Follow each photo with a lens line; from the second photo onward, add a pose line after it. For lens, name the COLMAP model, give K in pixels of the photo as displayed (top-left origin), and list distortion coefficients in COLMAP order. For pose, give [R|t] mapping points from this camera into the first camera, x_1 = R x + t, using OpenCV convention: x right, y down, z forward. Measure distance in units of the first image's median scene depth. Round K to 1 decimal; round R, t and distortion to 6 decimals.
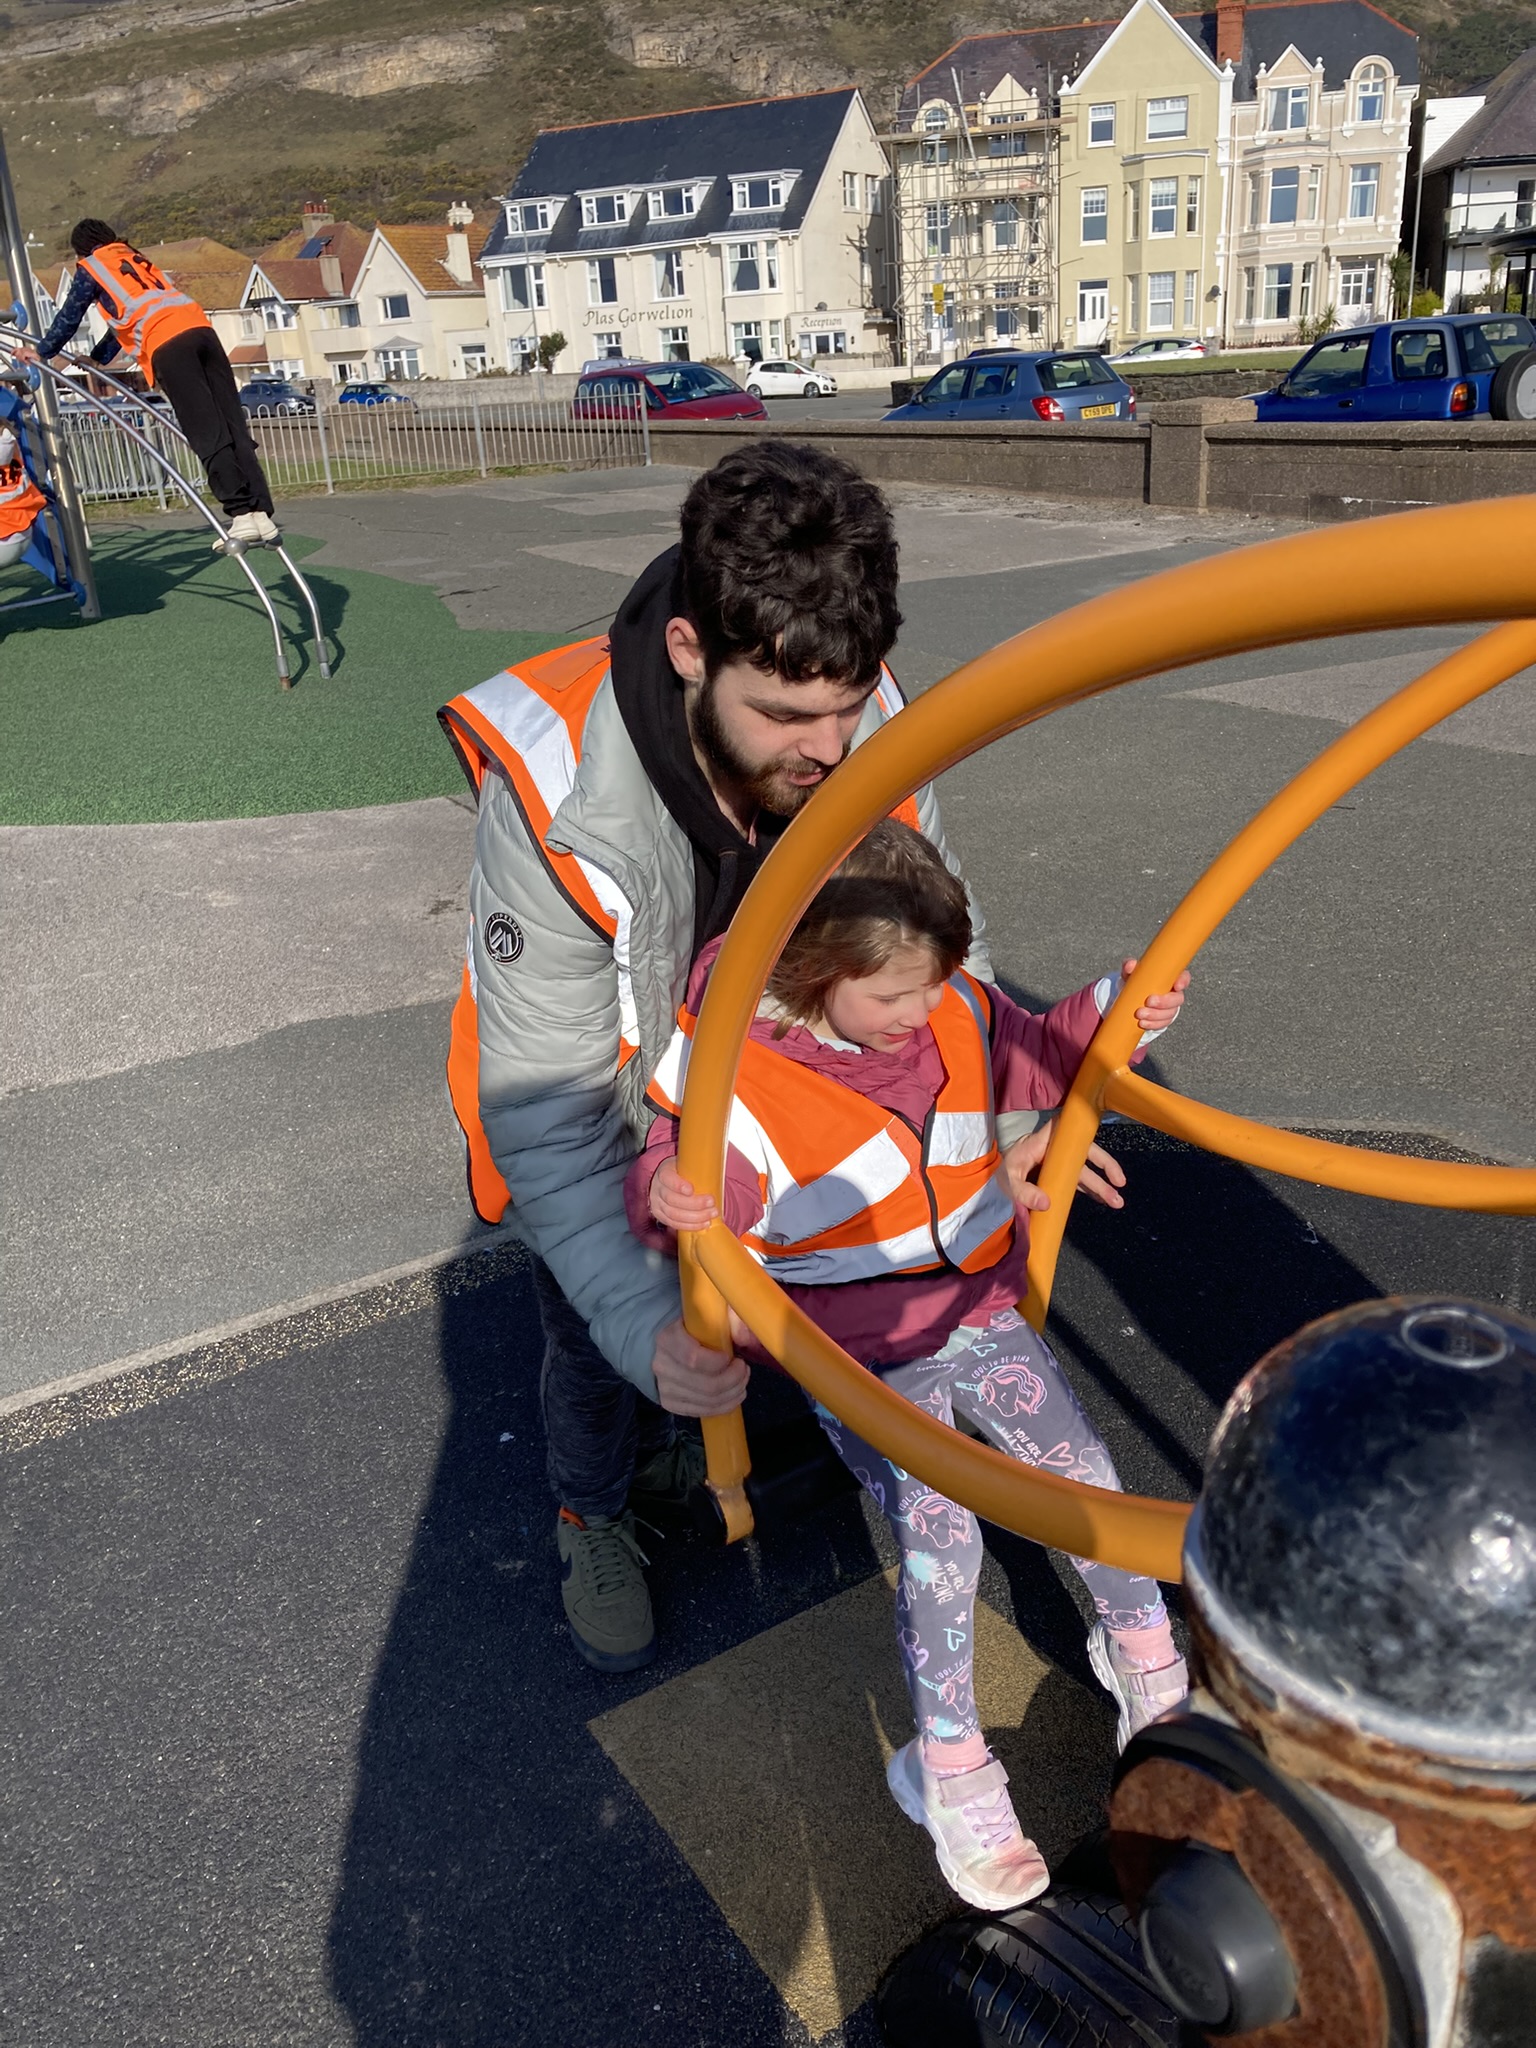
lens RADIAL K [[1625.7, 0, 813.1], [0, 1625.7, 1024.6], [0, 0, 1]] dist [0.022401, -0.022594]
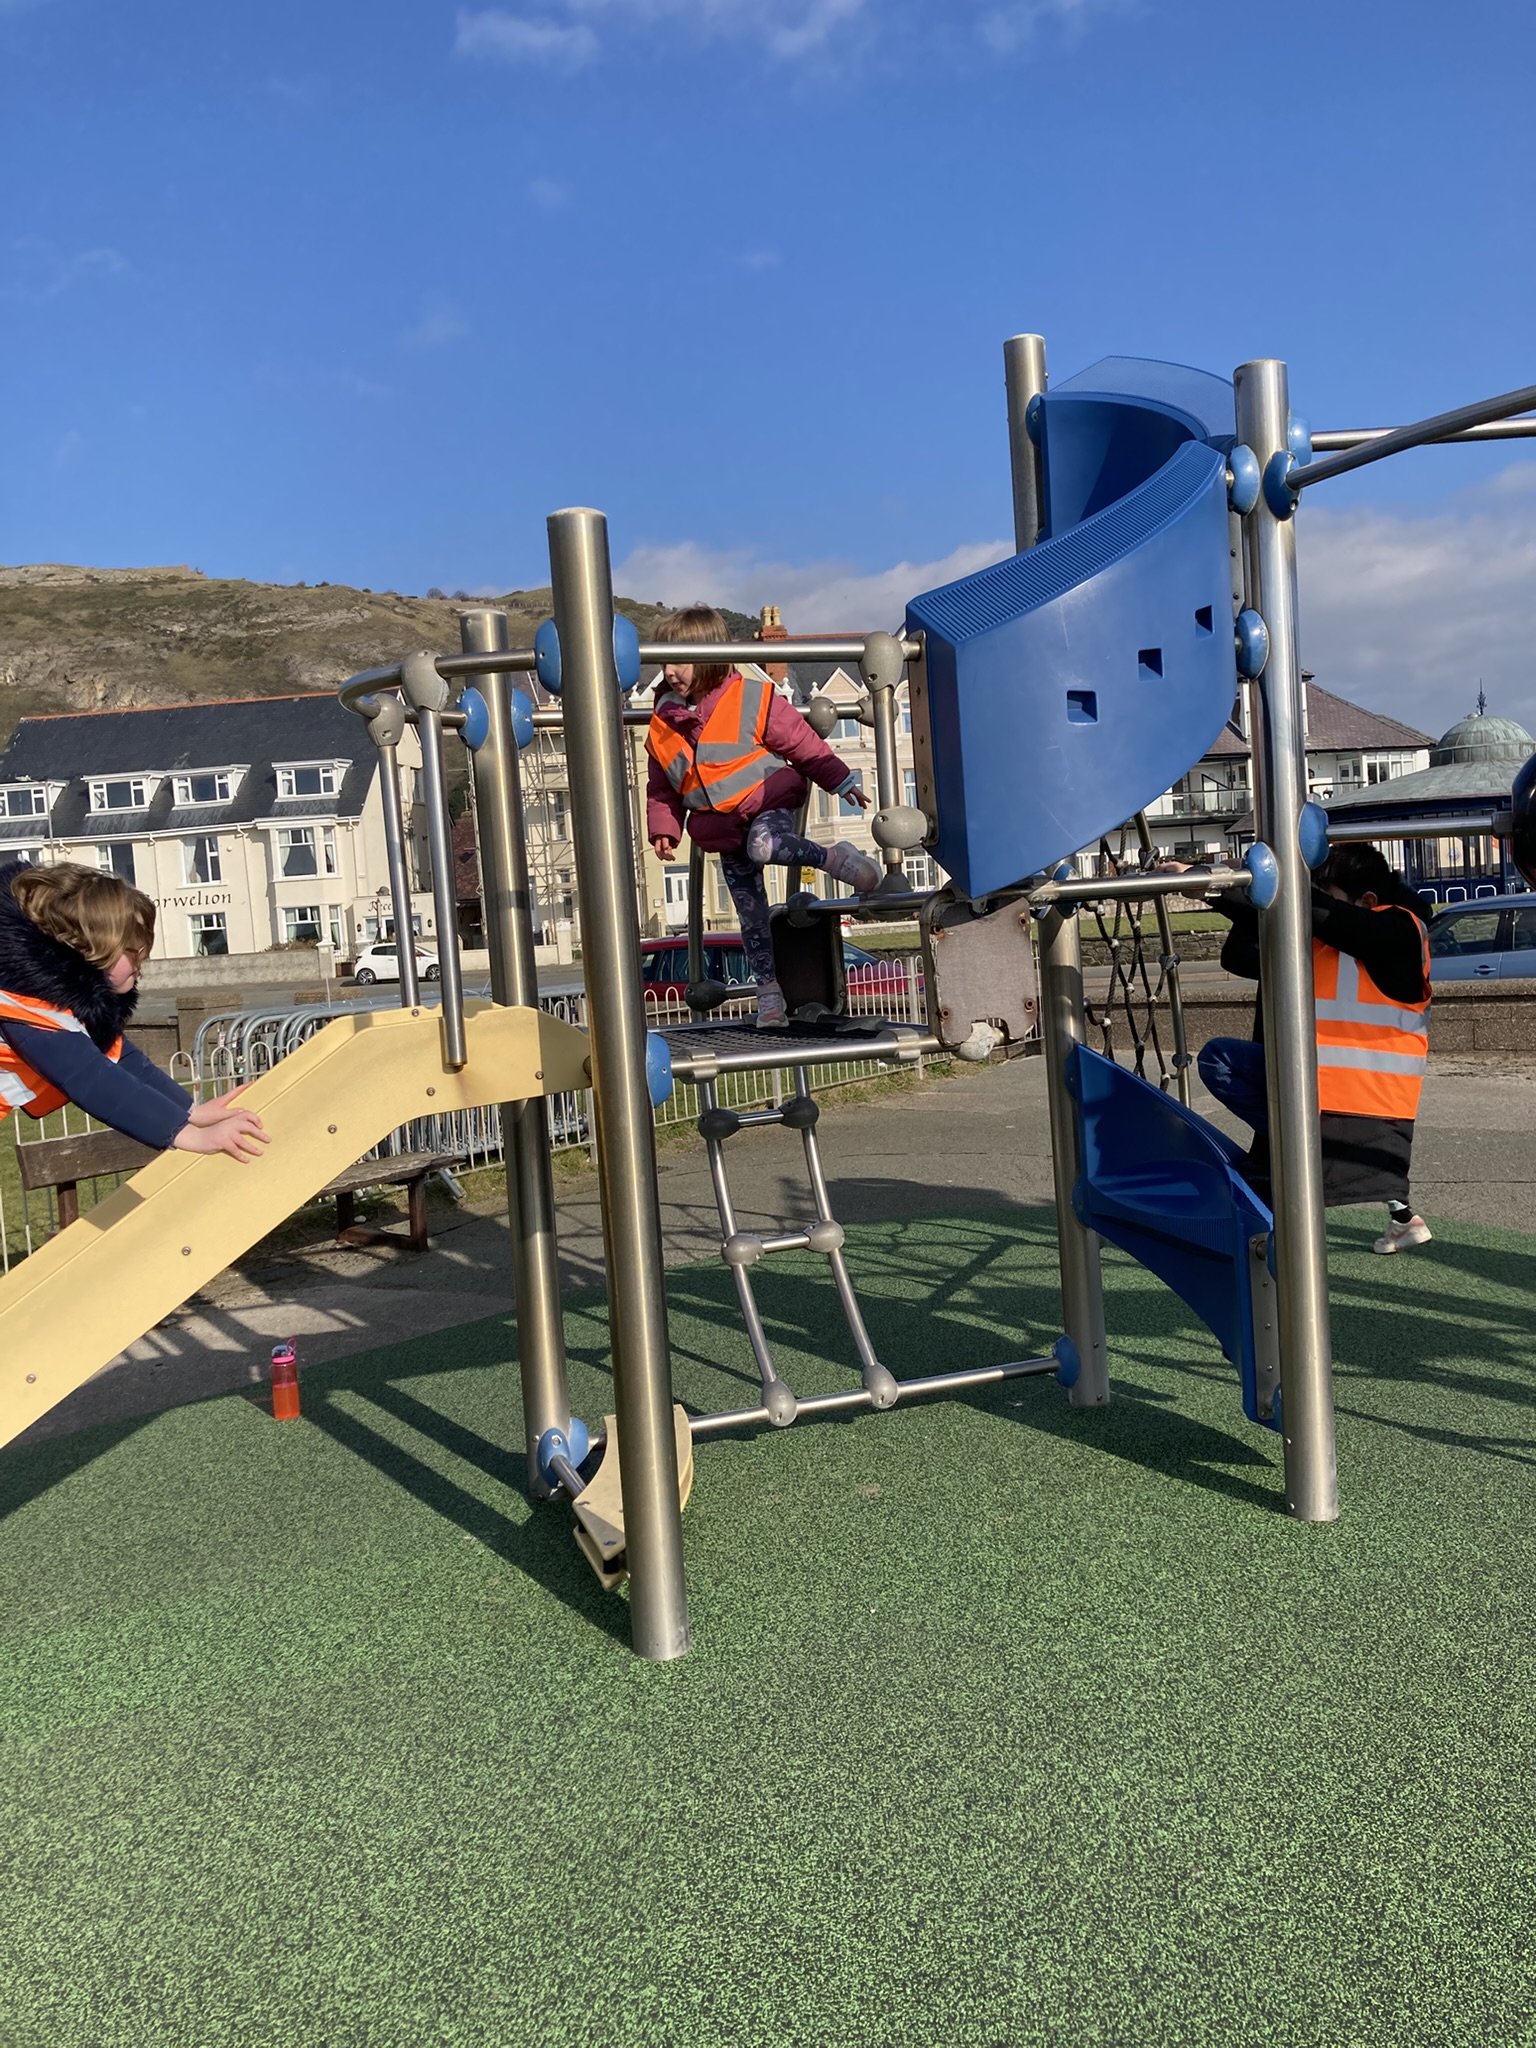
lens RADIAL K [[1625.7, 0, 782.3], [0, 1625.7, 1024.3], [0, 0, 1]] dist [0.022401, -0.022594]
pose [[0.925653, -0.036723, 0.376587, -0.137334], [0.159861, 0.940043, -0.301270, -0.048226], [-0.342945, 0.339073, 0.876024, 0.125551]]
